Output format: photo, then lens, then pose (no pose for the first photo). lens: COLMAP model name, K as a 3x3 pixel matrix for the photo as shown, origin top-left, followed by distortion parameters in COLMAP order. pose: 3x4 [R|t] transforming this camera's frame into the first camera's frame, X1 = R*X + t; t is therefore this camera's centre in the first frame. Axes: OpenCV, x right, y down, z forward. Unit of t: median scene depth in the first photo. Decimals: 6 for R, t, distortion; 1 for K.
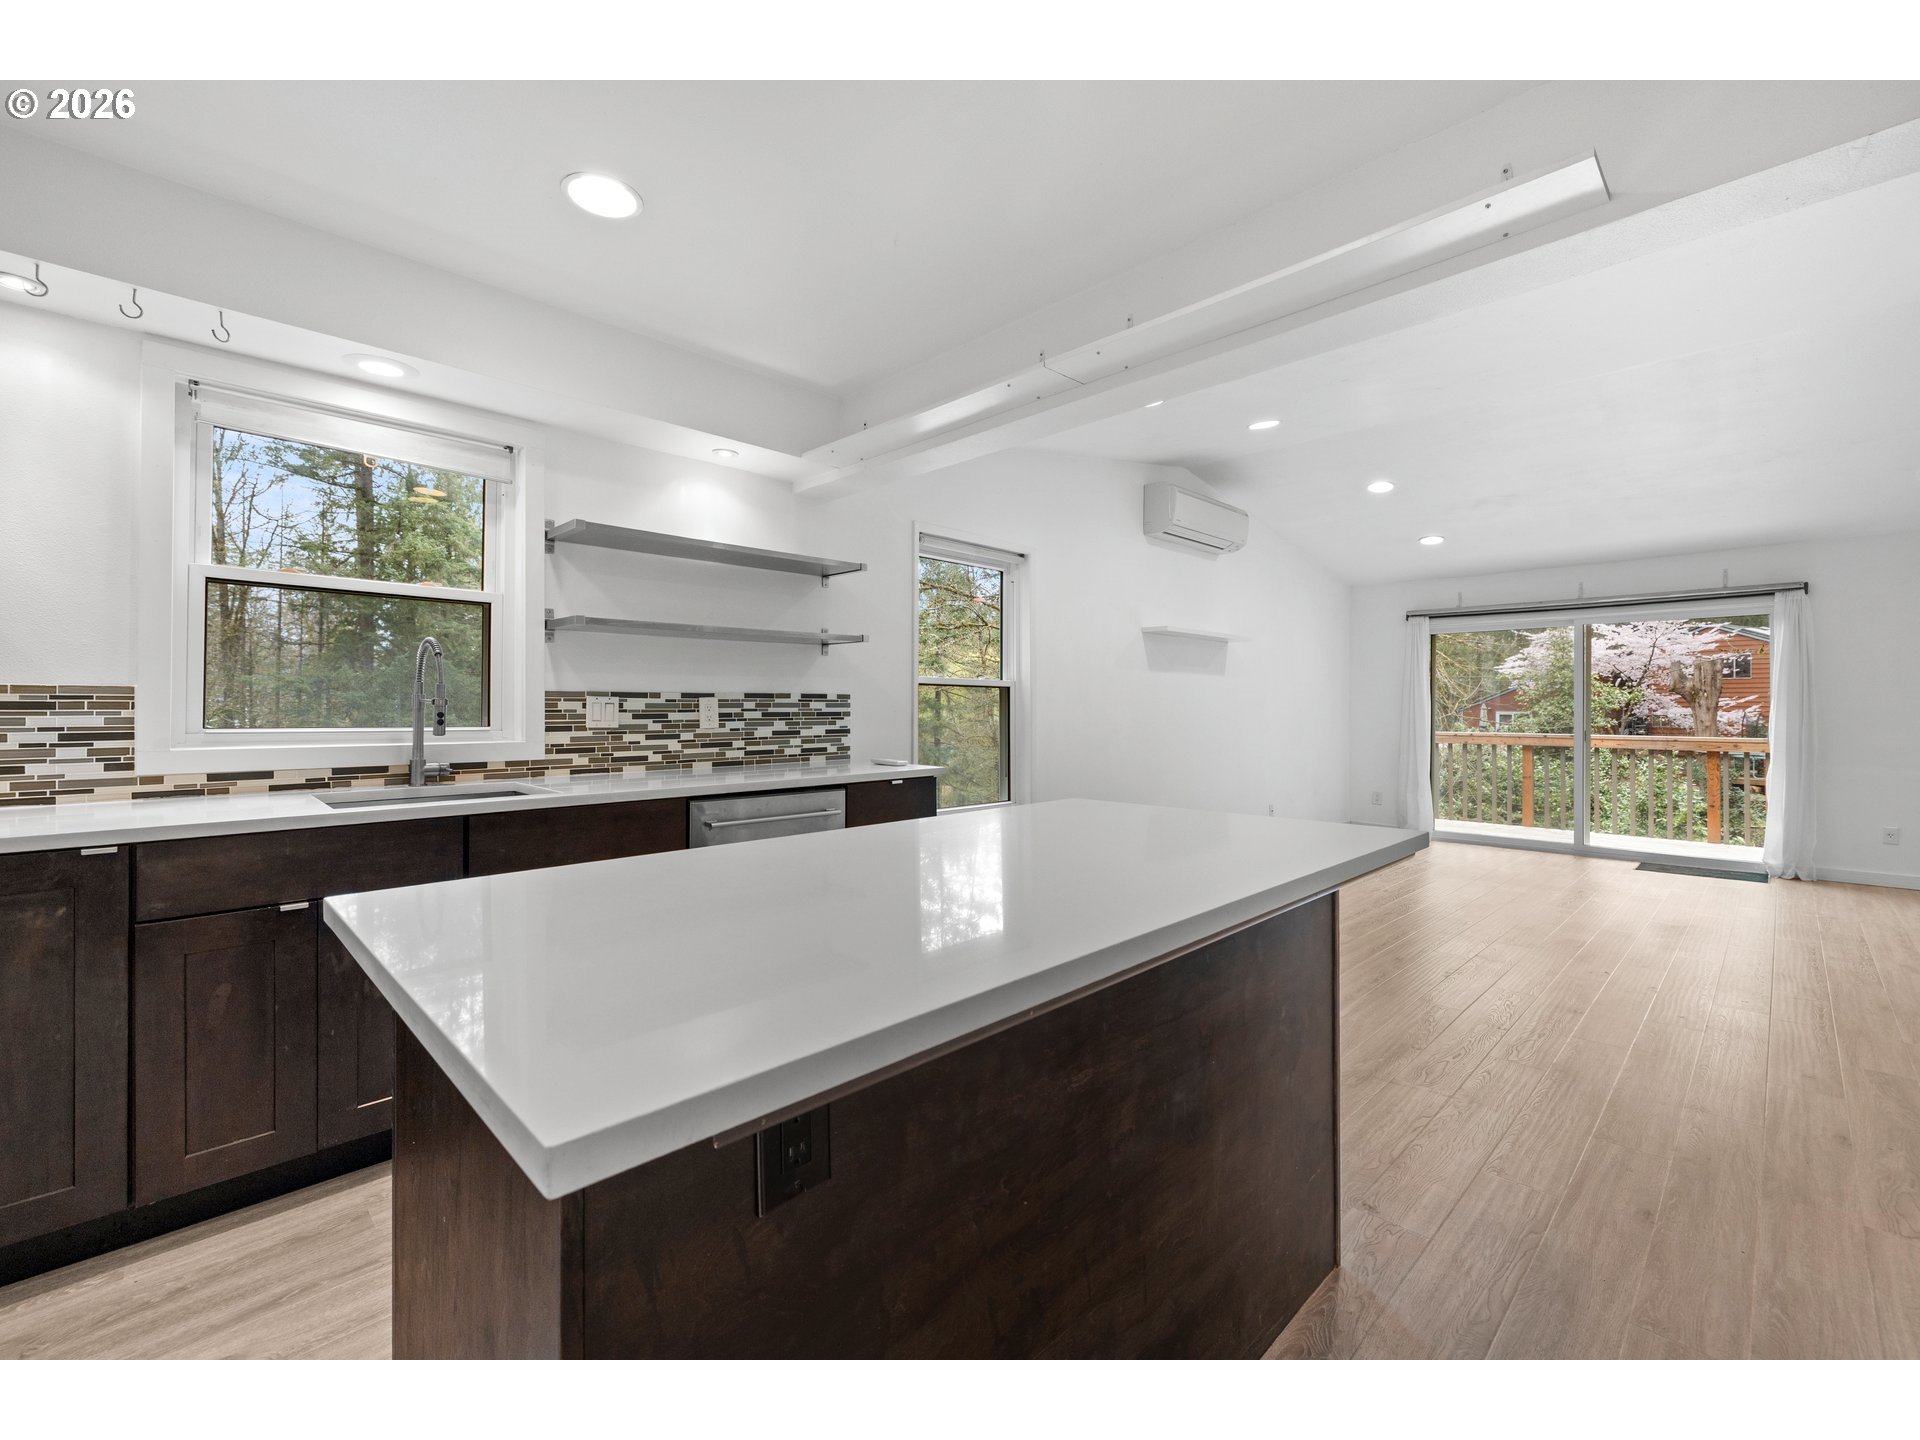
lens RADIAL K [[811.9, 0, 956.2], [0, 811.9, 703.3], [0, 0, 1]] dist [-0.001373, 0.000598]
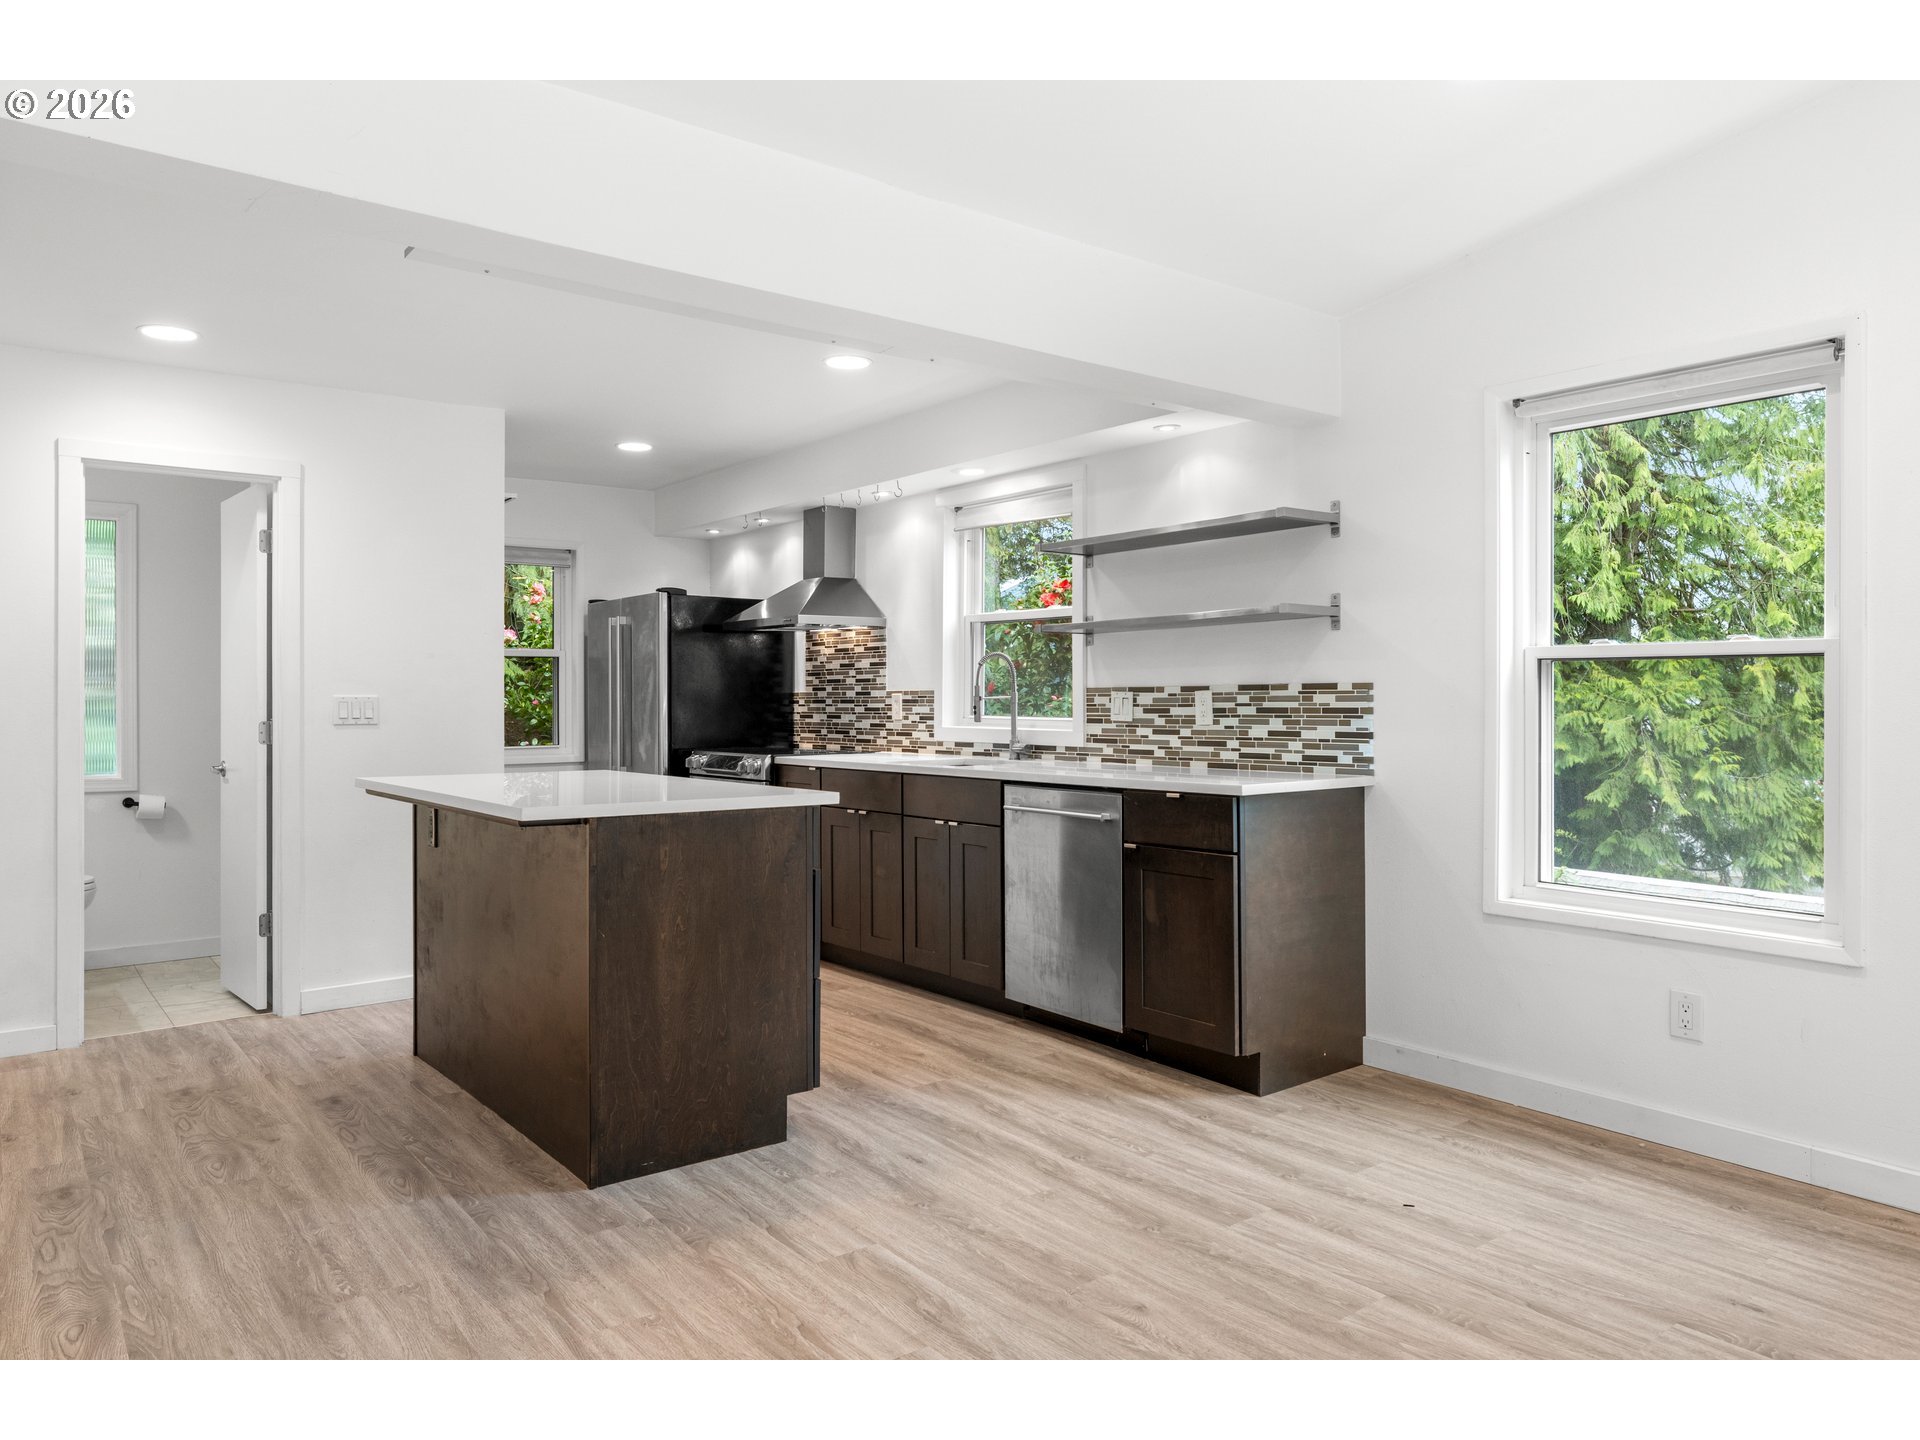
lens RADIAL K [[1246.9, 0, 959.9], [0, 1246.9, 689.3], [0, 0, 1]] dist [-0.006478, -0.002100]
pose [[-0.110123, -0.011473, -0.993852, 0.978395], [0.005182, 0.999913, -0.012117, 0.005973], [0.993904, -0.006485, -0.110054, 0.783490]]
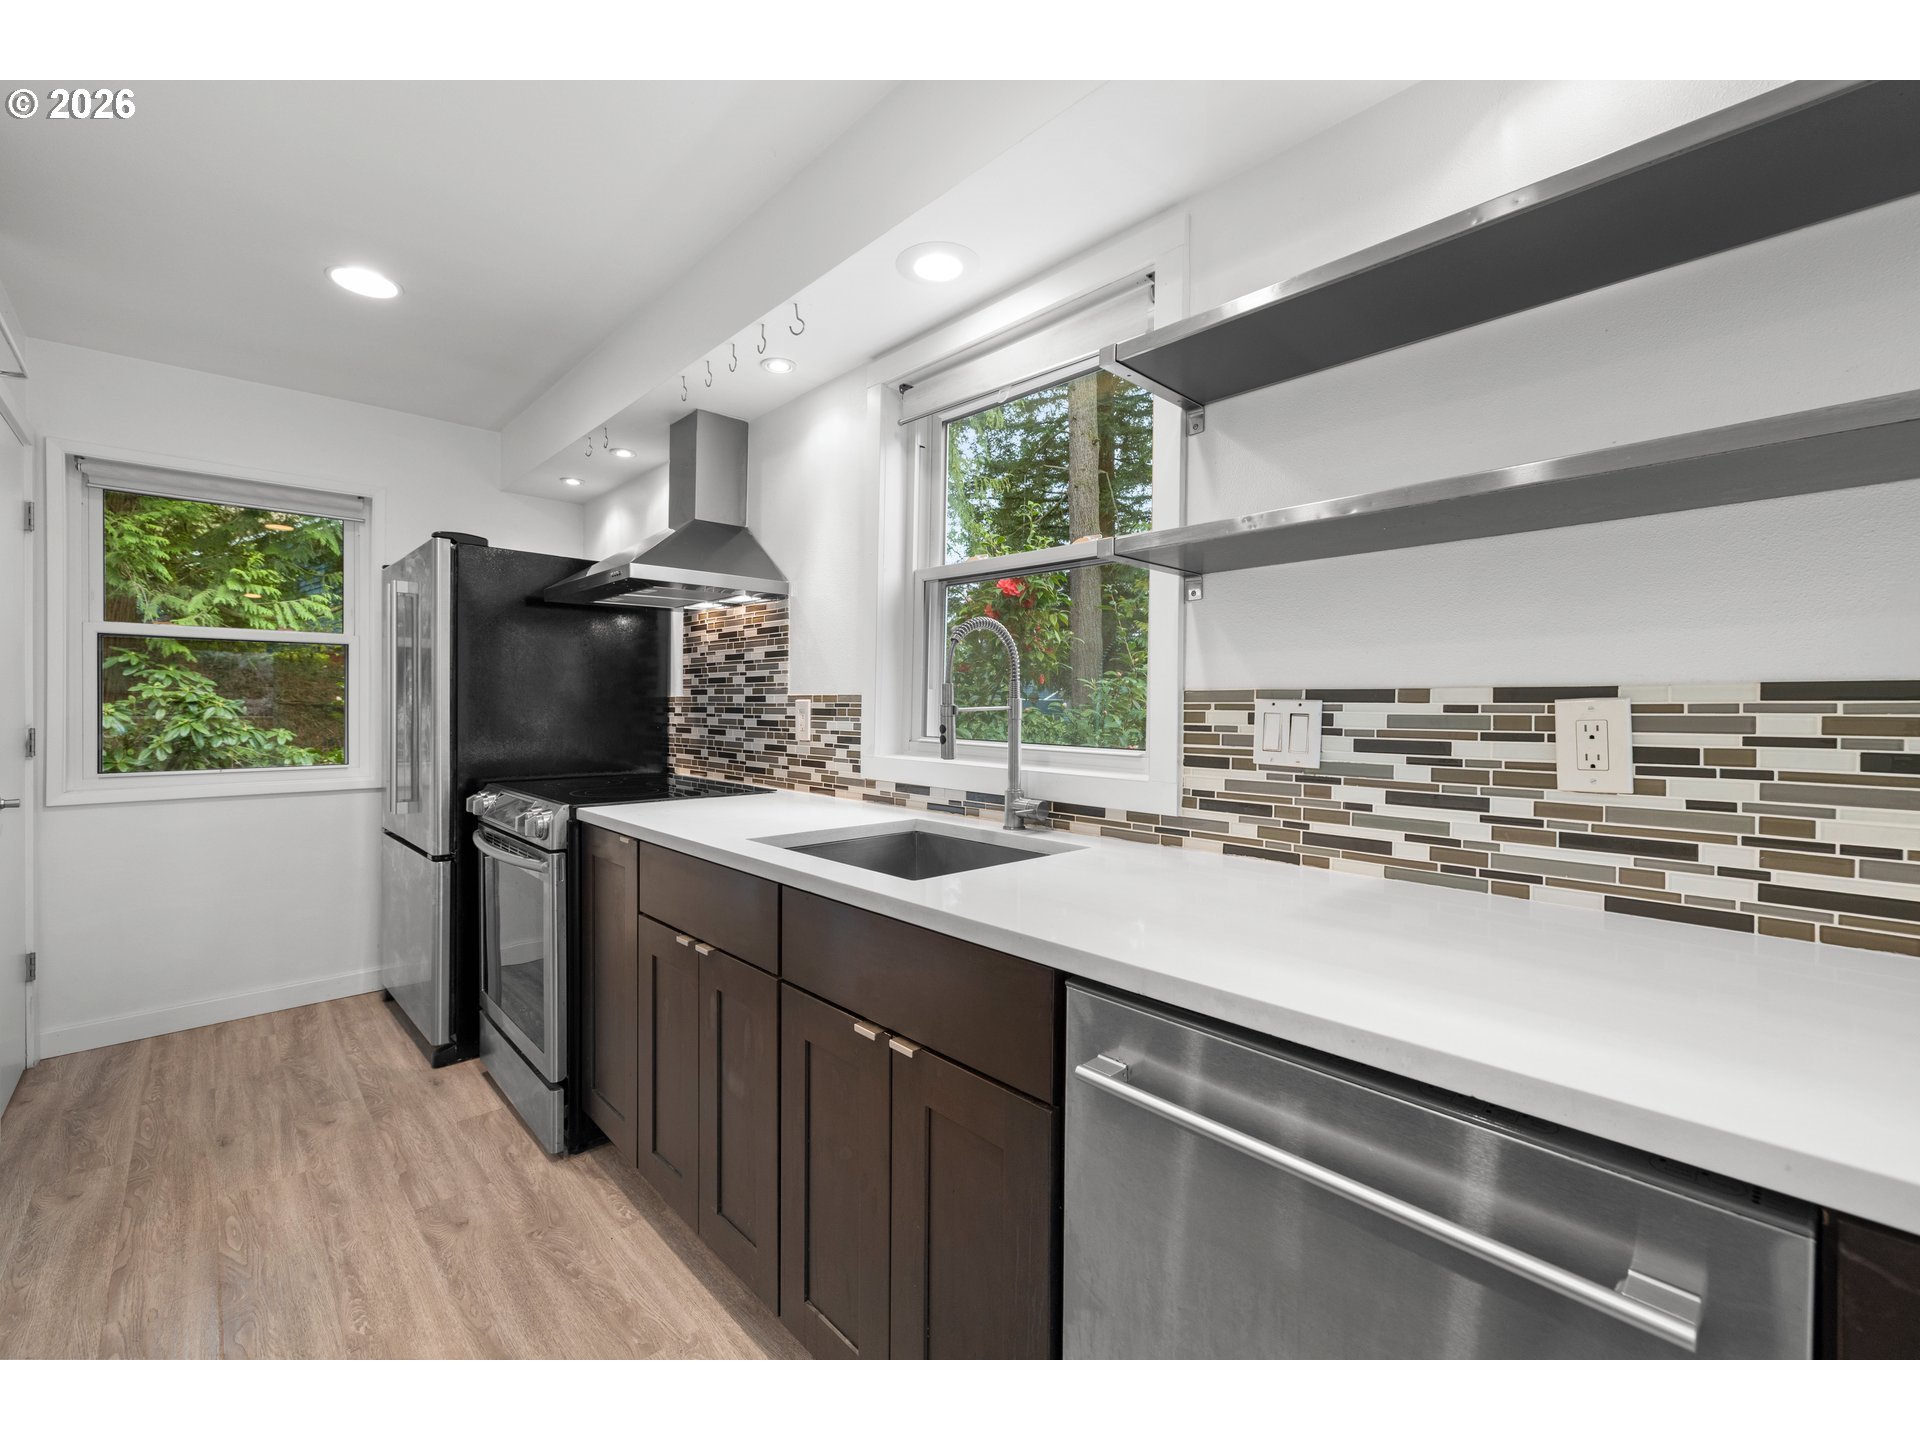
lens RADIAL K [[811.9, 0, 954.2], [0, 811.9, 715.5], [0, 0, 1]] dist [-0.001373, 0.000598]
pose [[-0.025843, 0.007198, -0.999640, 0.028867], [-0.006282, 0.999953, 0.007363, -0.001052], [0.999646, 0.006470, -0.025796, 0.663645]]
